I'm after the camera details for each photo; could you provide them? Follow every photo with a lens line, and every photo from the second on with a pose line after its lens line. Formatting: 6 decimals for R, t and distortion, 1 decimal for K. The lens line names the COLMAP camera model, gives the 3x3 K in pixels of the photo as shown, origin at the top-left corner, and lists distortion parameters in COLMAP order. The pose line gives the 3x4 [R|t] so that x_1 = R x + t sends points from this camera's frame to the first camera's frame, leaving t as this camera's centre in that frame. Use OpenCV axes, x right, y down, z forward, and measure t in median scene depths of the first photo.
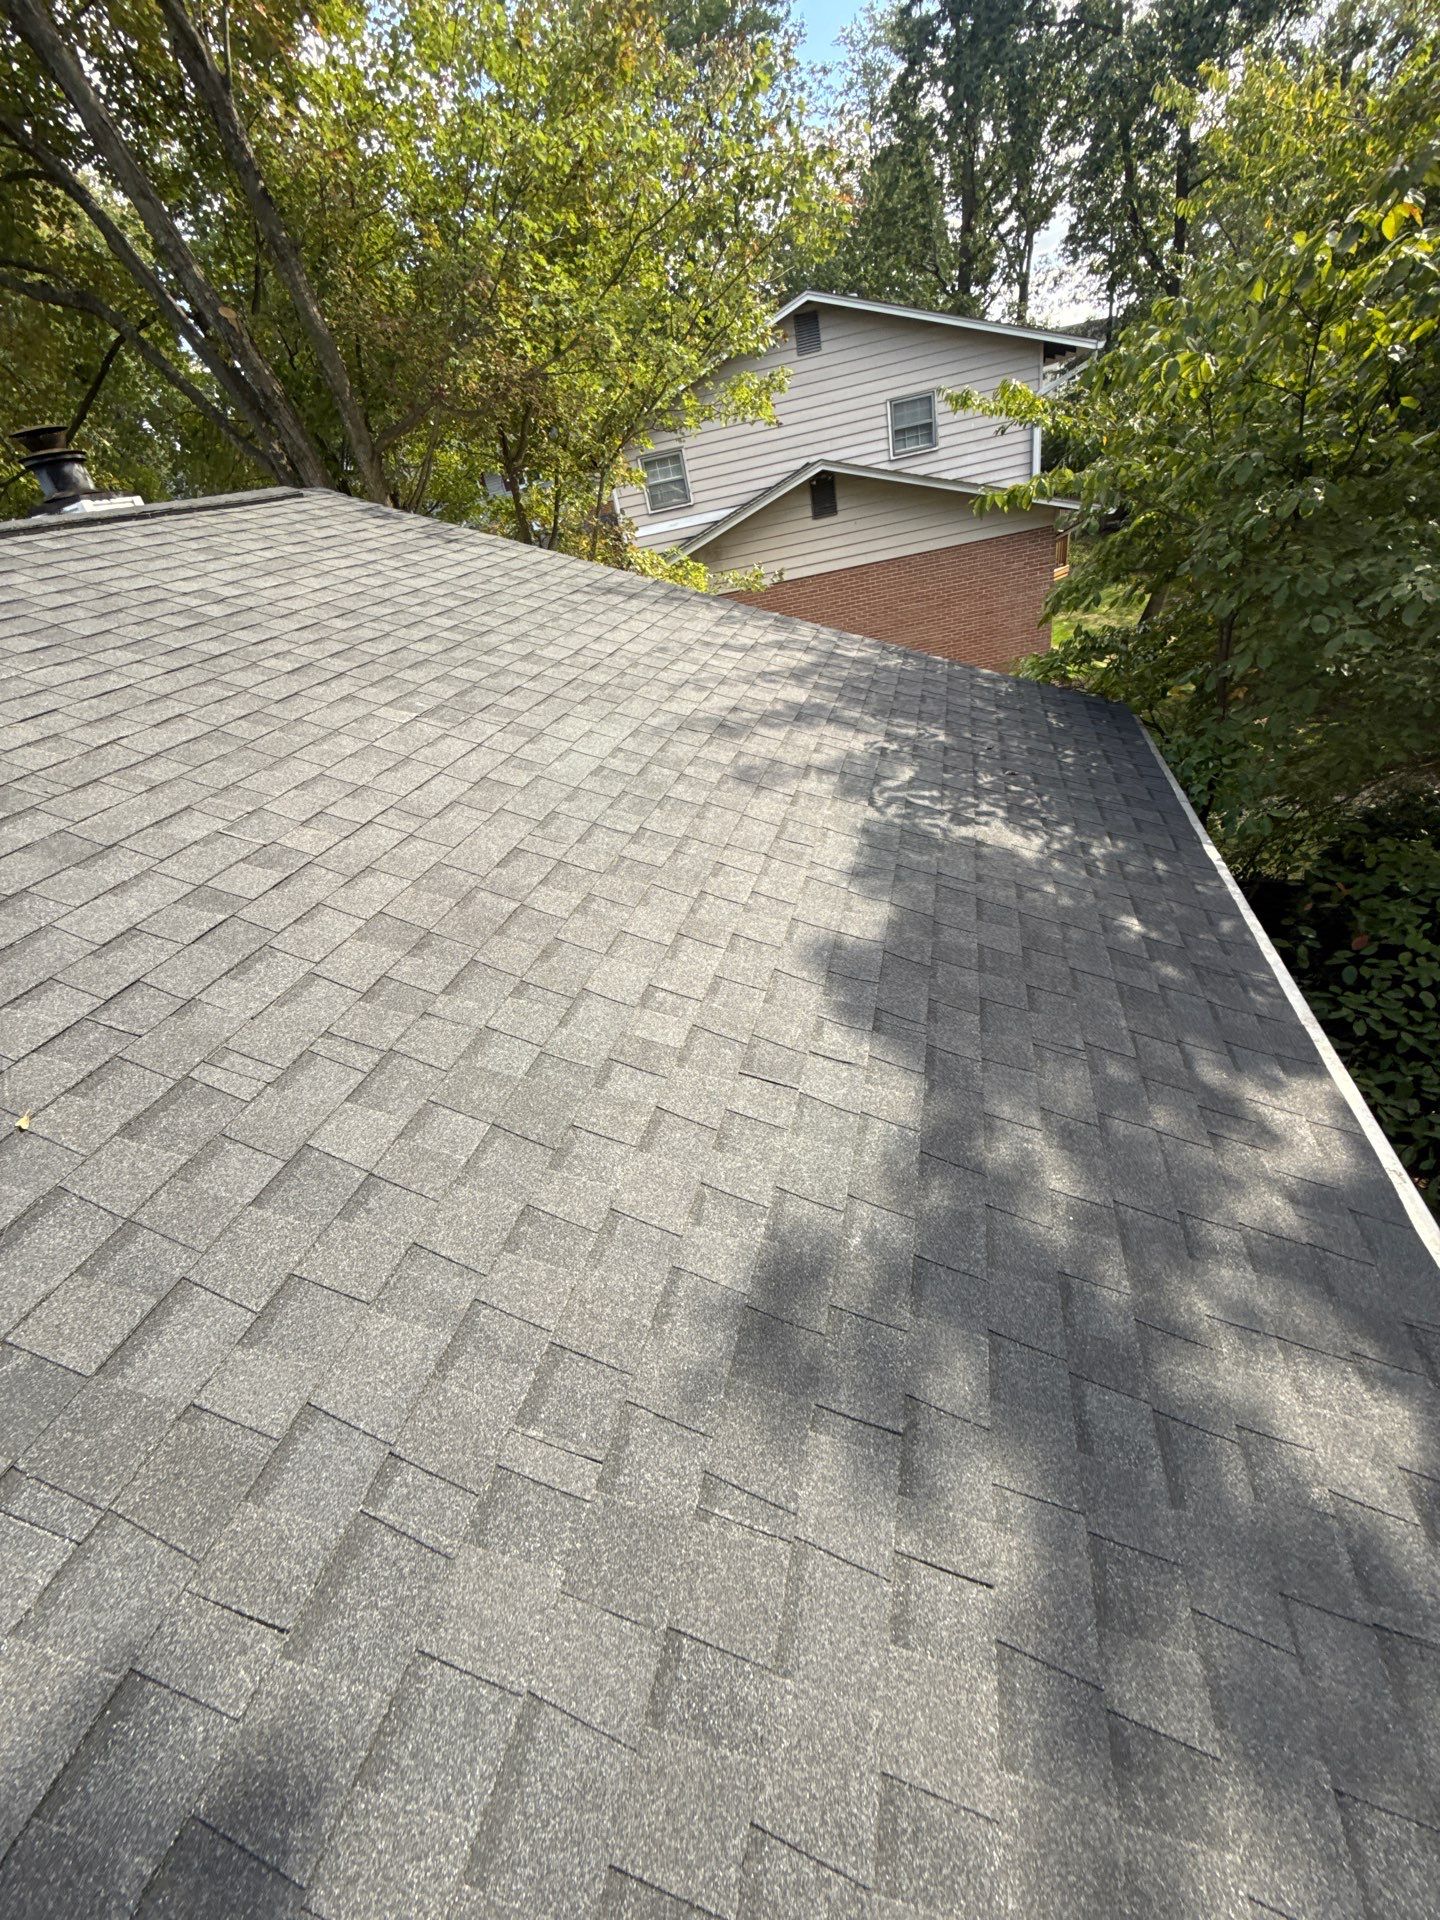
lens RADIAL K [[762.2, 0, 719.2], [0, 762.2, 957.6], [0, 0, 1]] dist [0.000166, -0.000703]
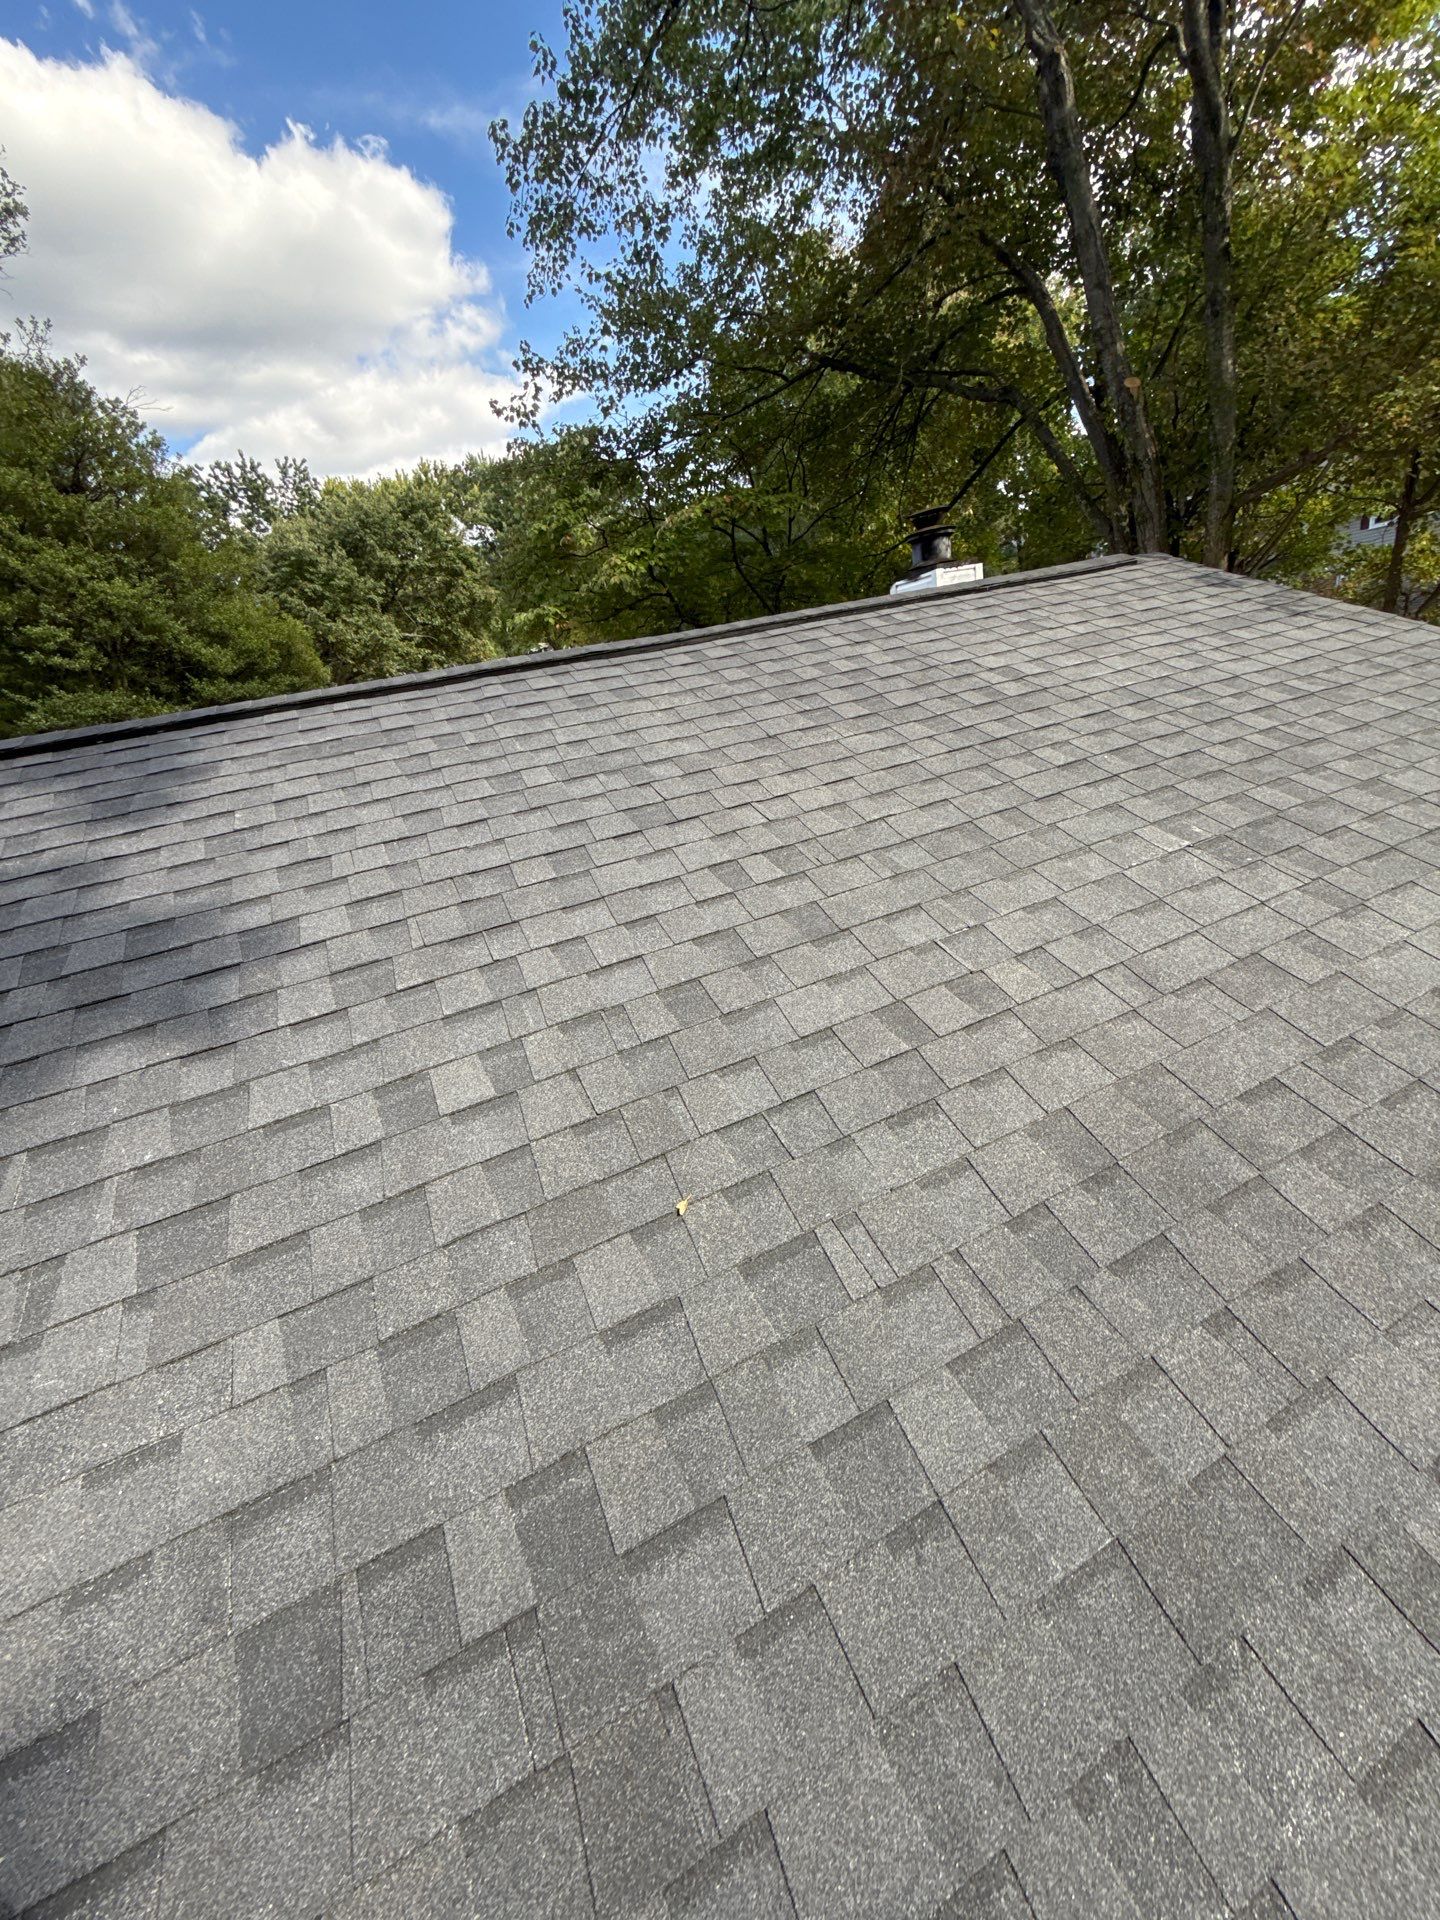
lens RADIAL K [[762.2, 0, 719.2], [0, 762.2, 957.6], [0, 0, 1]] dist [0.000166, -0.000703]
pose [[0.650151, 0.333951, -0.682481, -0.104159], [-0.364052, 0.925330, 0.105975, -0.089959], [0.666911, 0.179559, 0.723179, 0.078226]]
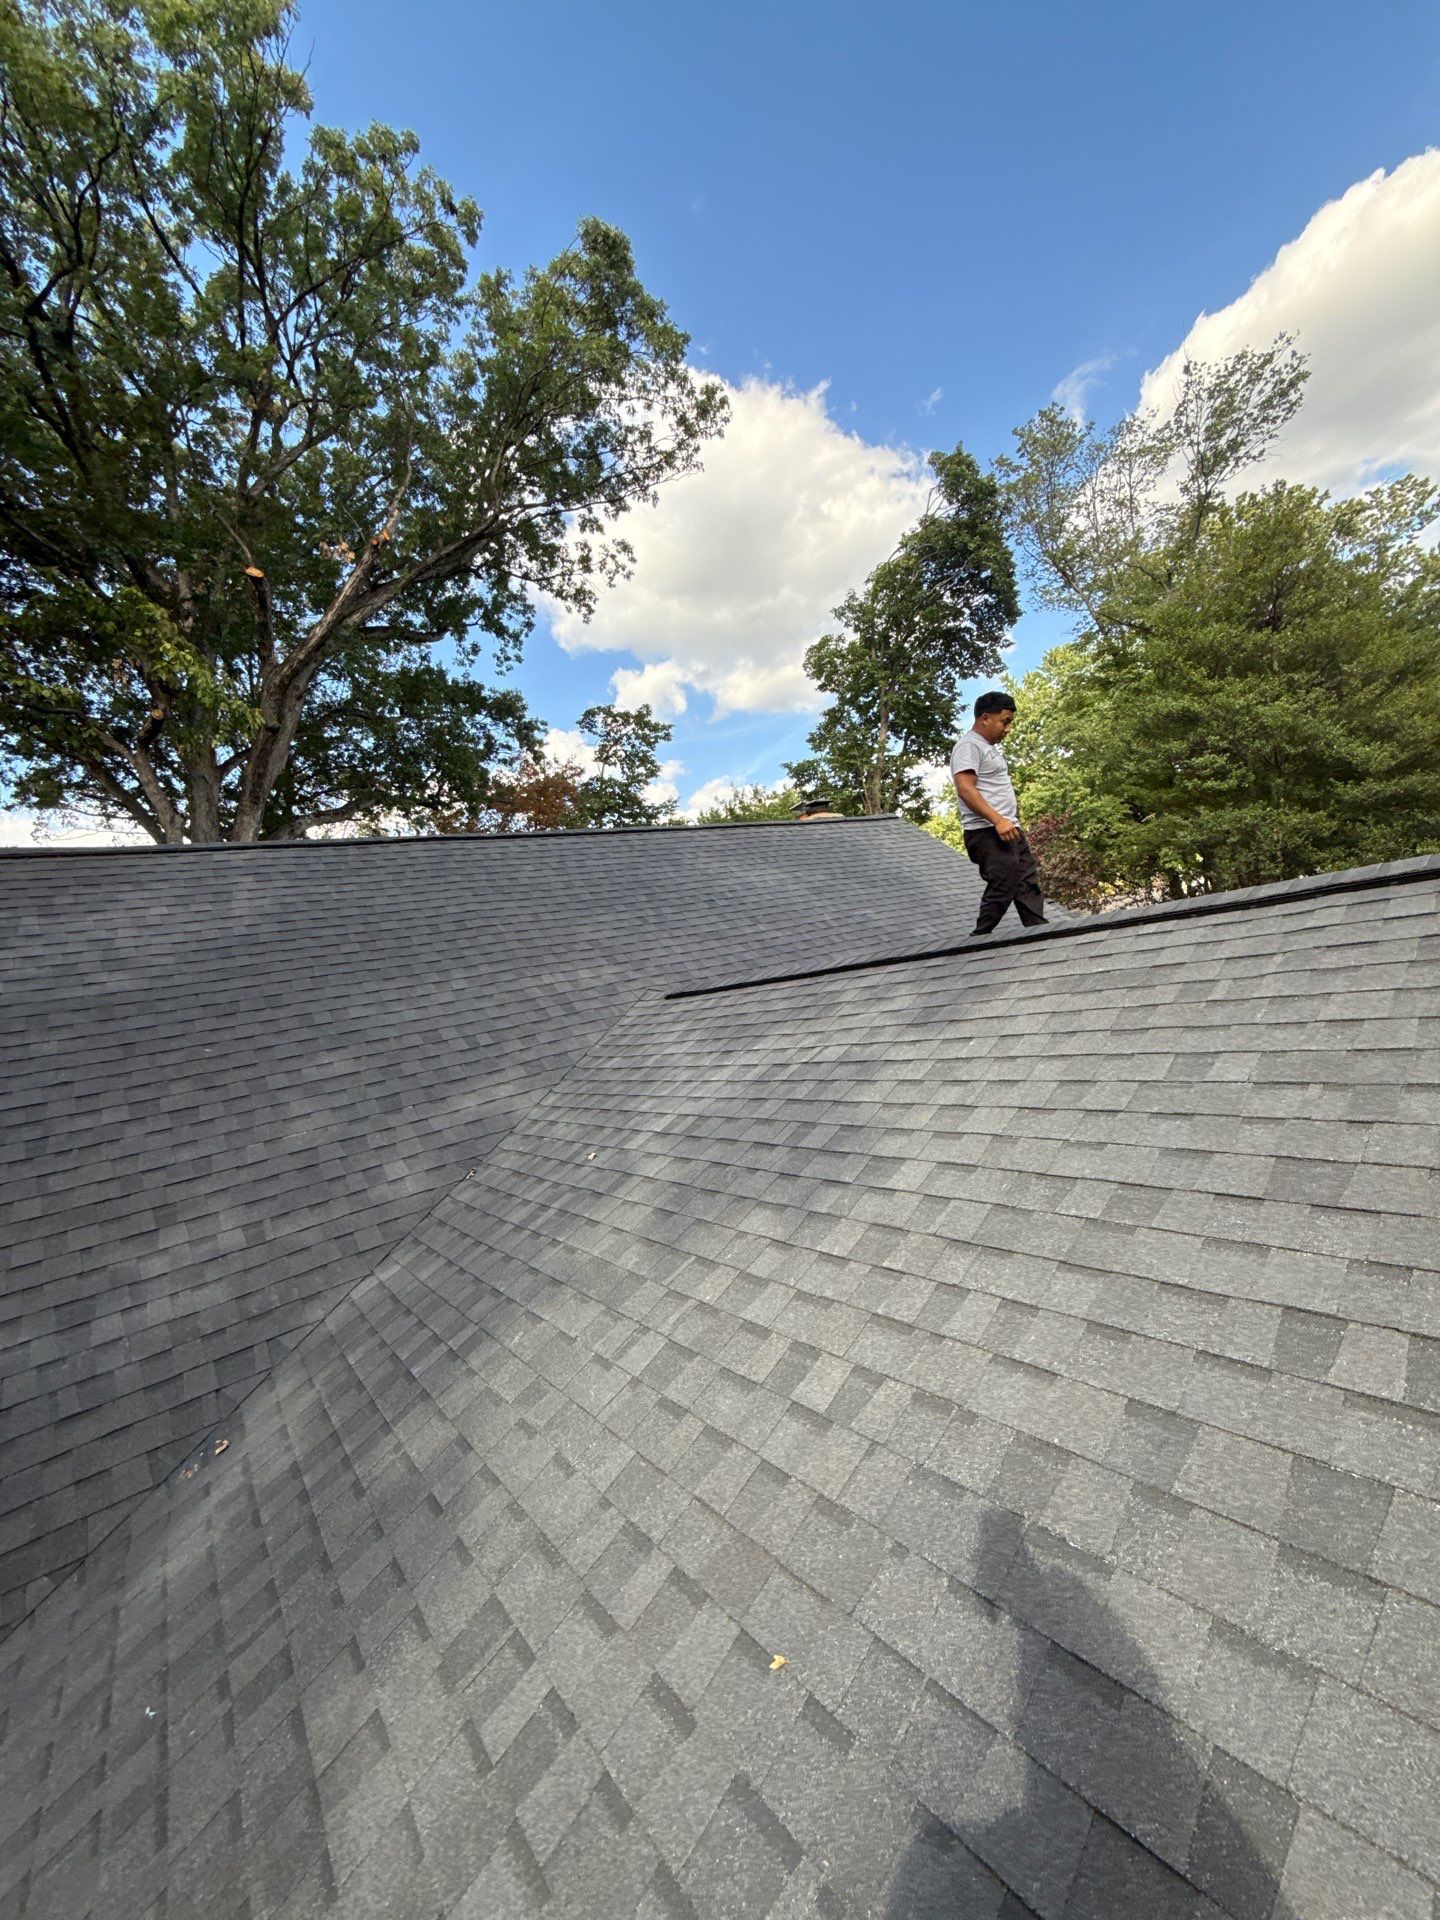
lens RADIAL K [[762.2, 0, 719.2], [0, 762.2, 957.6], [0, 0, 1]] dist [0.000166, -0.000703]
pose [[-0.568982, 0.282525, -0.772295, -0.136718], [-0.160626, 0.882860, 0.441312, -0.386933], [0.806510, 0.375150, -0.456951, 0.393952]]
